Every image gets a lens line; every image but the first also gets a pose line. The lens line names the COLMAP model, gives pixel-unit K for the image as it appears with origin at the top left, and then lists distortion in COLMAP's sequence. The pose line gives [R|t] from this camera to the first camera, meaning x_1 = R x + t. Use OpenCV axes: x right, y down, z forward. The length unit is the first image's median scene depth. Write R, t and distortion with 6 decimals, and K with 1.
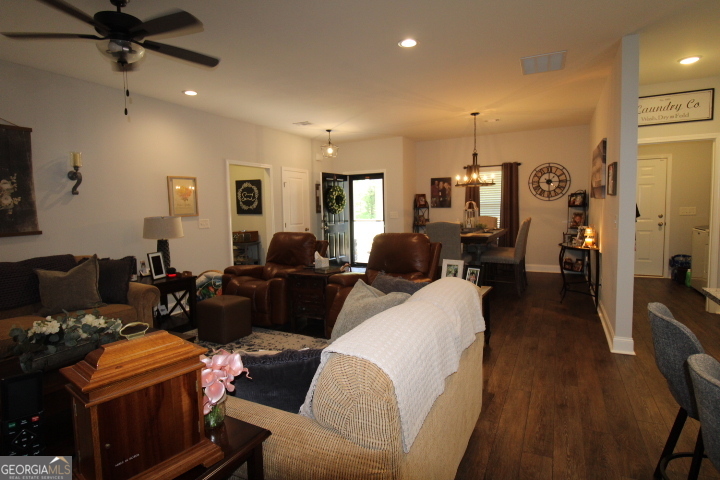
lens RADIAL K [[390.9, 0, 360.3], [0, 390.9, 238.2], [0, 0, 1]] dist [0.000378, 0.000618]
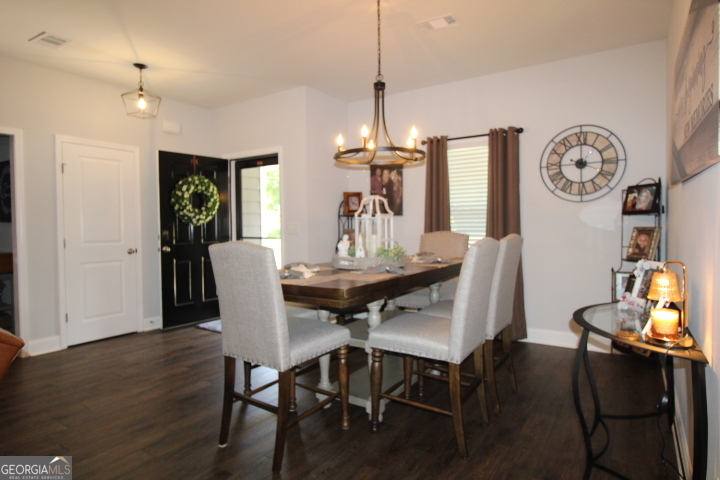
lens RADIAL K [[417.5, 0, 359.3], [0, 417.5, 238.7], [0, 0, 1]] dist [0.005025, 0.000594]
pose [[0.993482, 0.014597, -0.113050, 0.263866], [-0.019210, 0.999022, -0.039827, -0.022765], [0.112358, 0.041739, 0.992791, 0.444900]]
